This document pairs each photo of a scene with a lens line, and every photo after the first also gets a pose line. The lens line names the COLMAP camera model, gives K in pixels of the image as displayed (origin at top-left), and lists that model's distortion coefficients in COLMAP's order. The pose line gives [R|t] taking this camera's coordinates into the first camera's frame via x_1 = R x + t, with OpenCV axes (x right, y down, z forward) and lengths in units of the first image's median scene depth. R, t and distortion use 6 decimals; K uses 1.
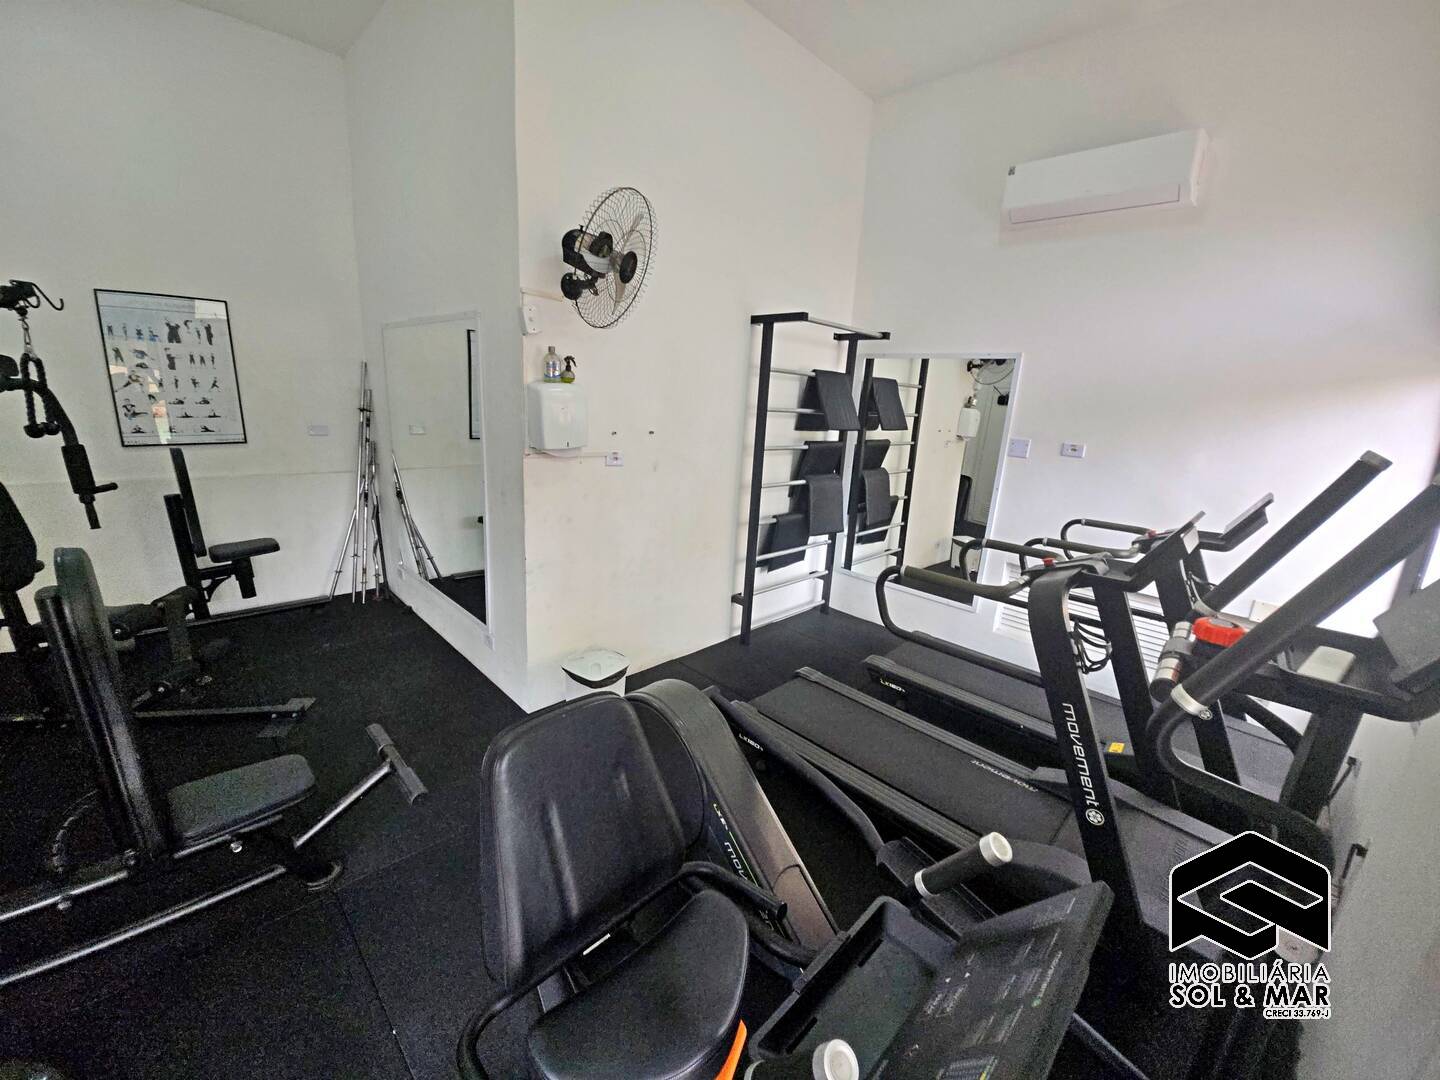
lens RADIAL K [[571.3, 0, 723.8], [0, 571.3, 533.7], [0, 0, 1]] dist [-0.001411, -0.008478]
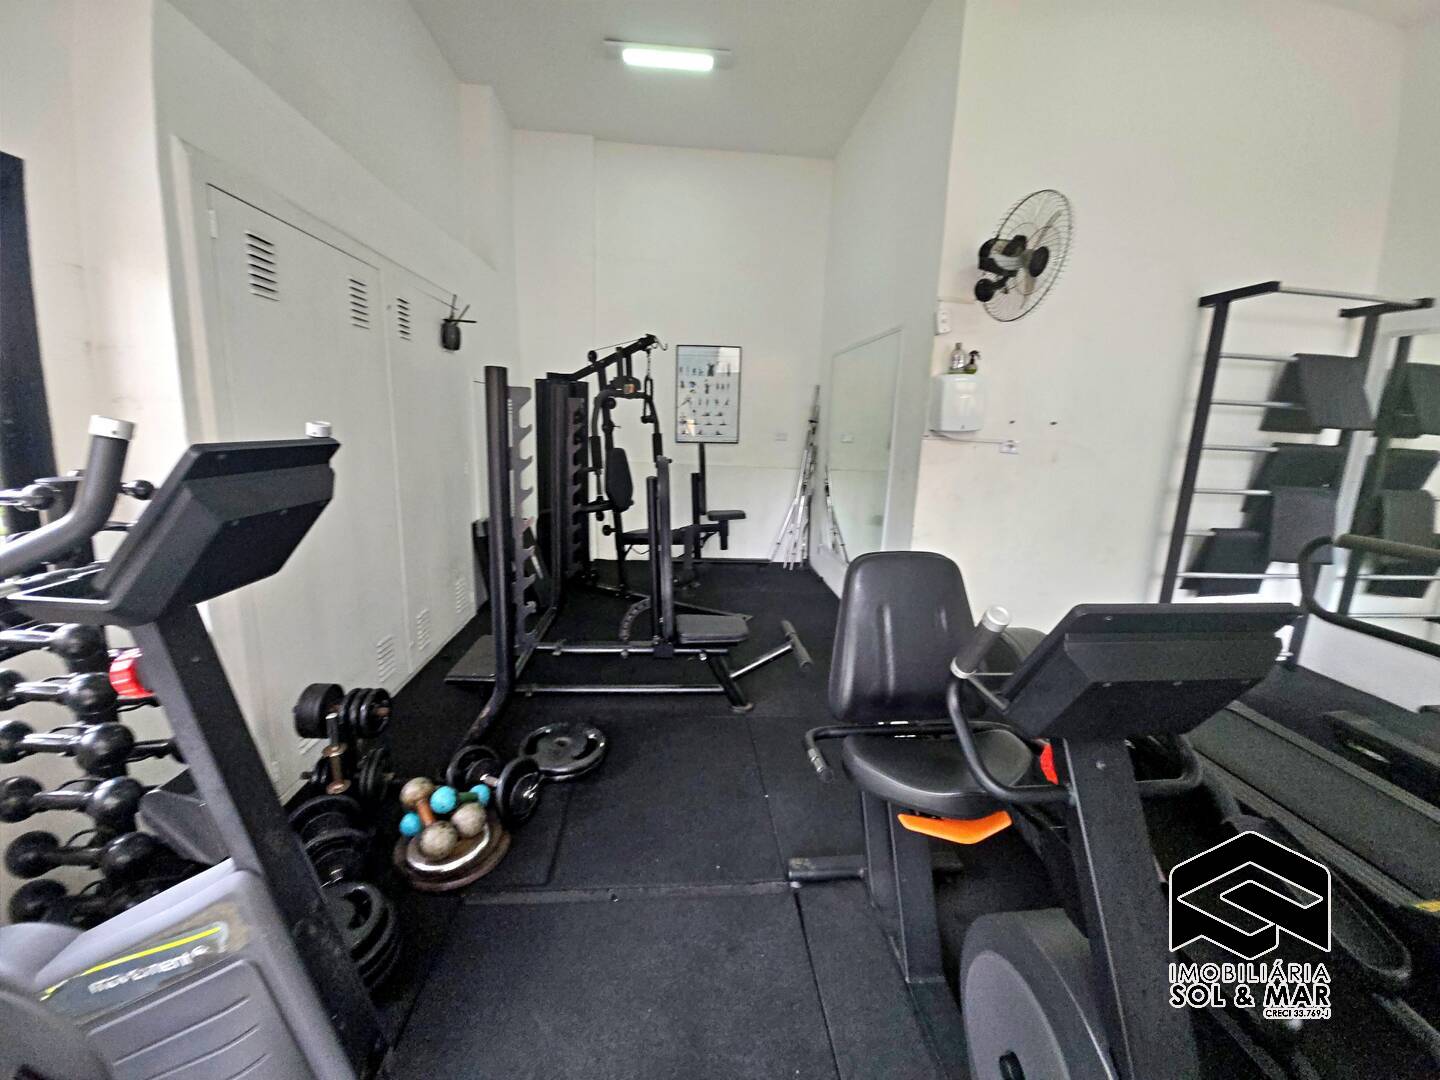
lens RADIAL K [[571.3, 0, 723.8], [0, 571.3, 533.7], [0, 0, 1]] dist [-0.001411, -0.008478]
pose [[0.761096, 0.095705, -0.641540, 0.086552], [-0.146054, 0.988942, -0.025742, 0.115998], [0.631982, 0.113291, 0.766657, -0.111780]]
